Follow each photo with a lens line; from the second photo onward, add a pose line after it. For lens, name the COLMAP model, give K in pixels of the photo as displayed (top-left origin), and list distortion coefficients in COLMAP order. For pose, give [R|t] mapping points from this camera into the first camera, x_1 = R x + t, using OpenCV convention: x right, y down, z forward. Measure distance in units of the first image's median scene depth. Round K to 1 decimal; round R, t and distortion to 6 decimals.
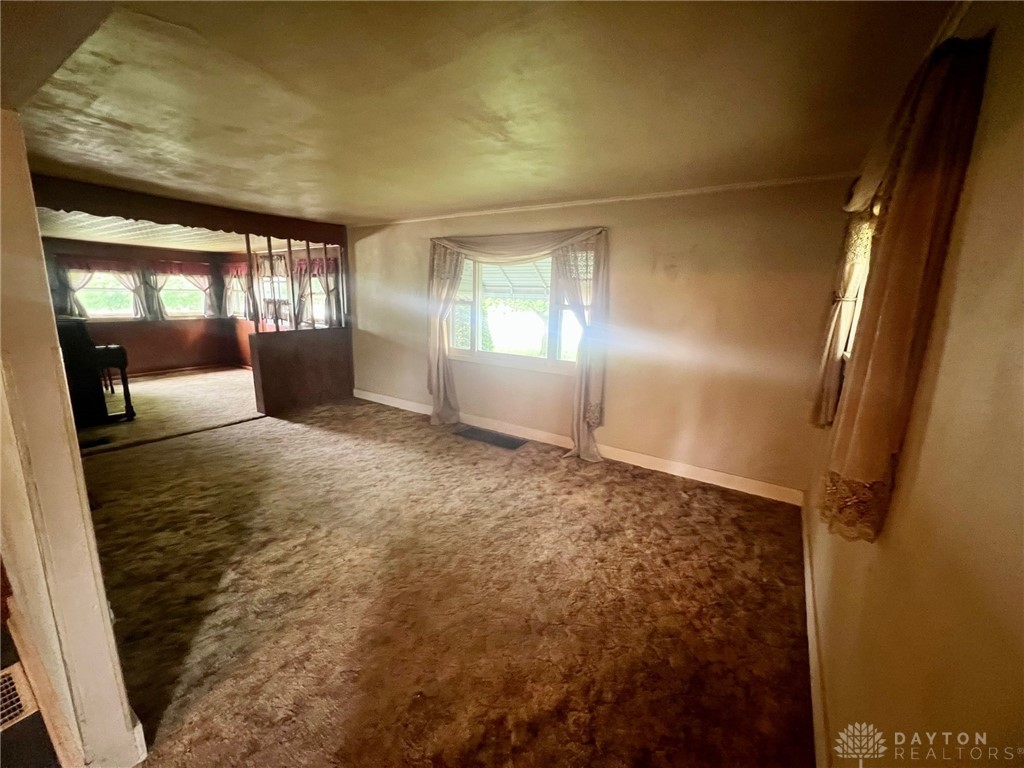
lens RADIAL K [[409.4, 0, 512.4], [0, 409.4, 380.6], [0, 0, 1]] dist [-0.000230, 0.000130]
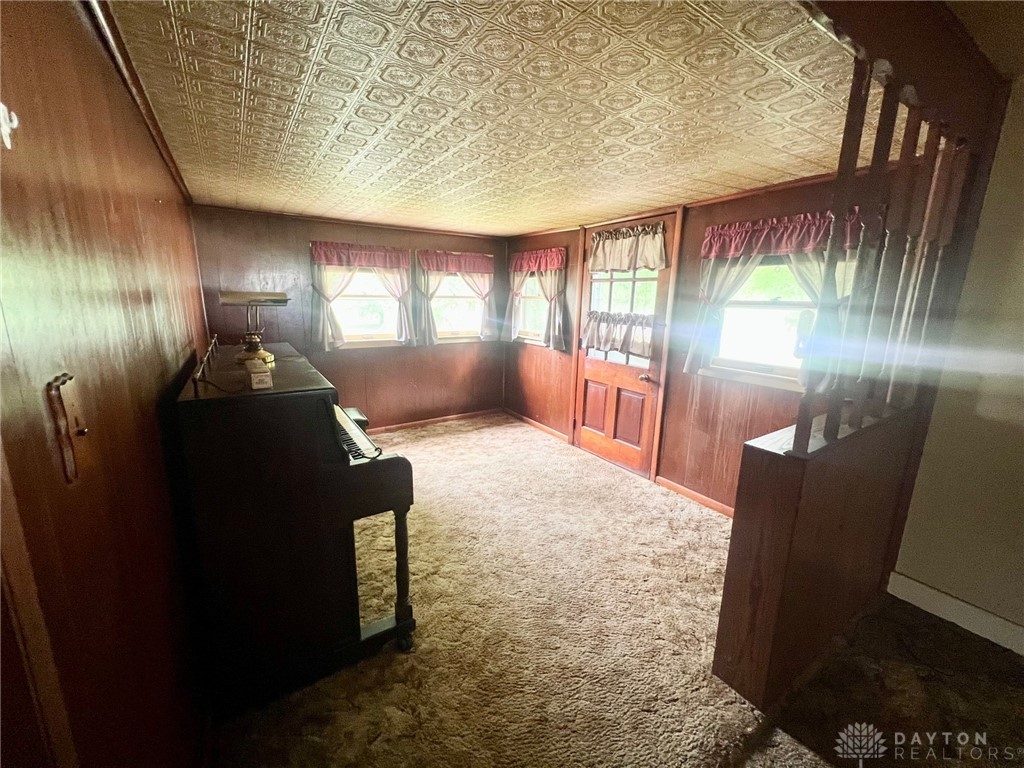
lens RADIAL K [[409.4, 0, 512.4], [0, 409.4, 380.6], [0, 0, 1]] dist [-0.000230, 0.000130]
pose [[0.916439, 0.074539, -0.393171, -0.820829], [-0.079361, 0.996838, 0.004002, -0.177808], [0.392226, 0.027535, 0.919457, 0.791947]]
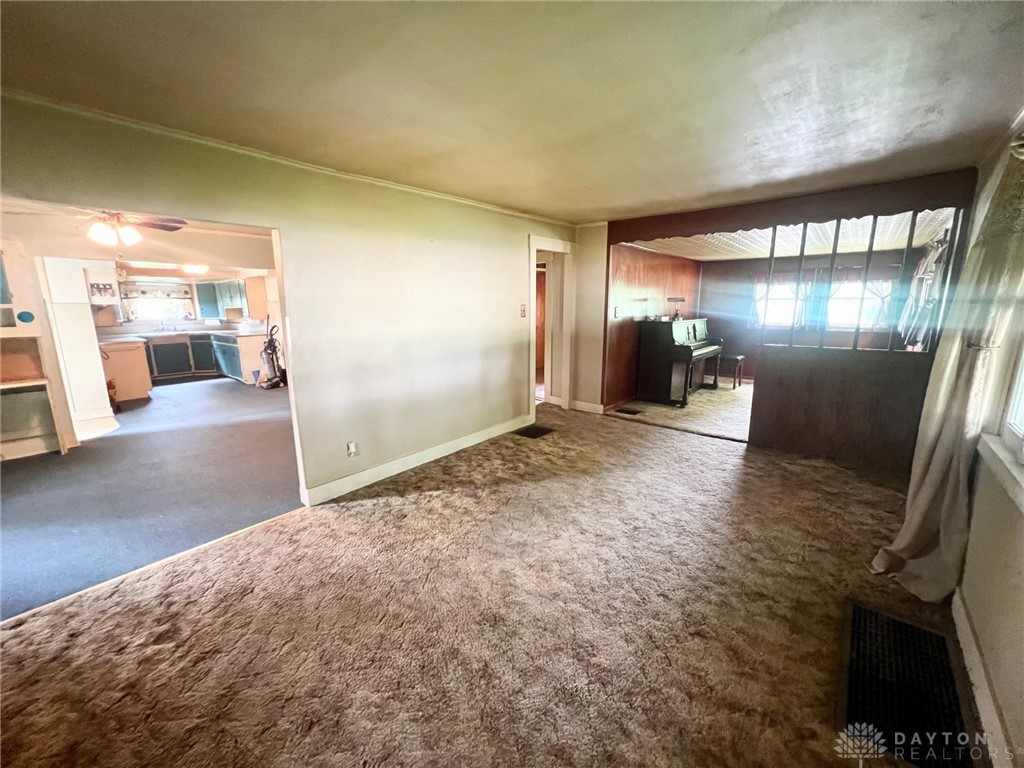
lens RADIAL K [[409.4, 0, 512.4], [0, 409.4, 380.6], [0, 0, 1]] dist [-0.000230, 0.000130]
pose [[-0.133078, 0.164582, -0.977345, 0.333252], [-0.198862, 0.961628, 0.189013, -0.122696], [0.970950, 0.219510, -0.095243, 0.708830]]
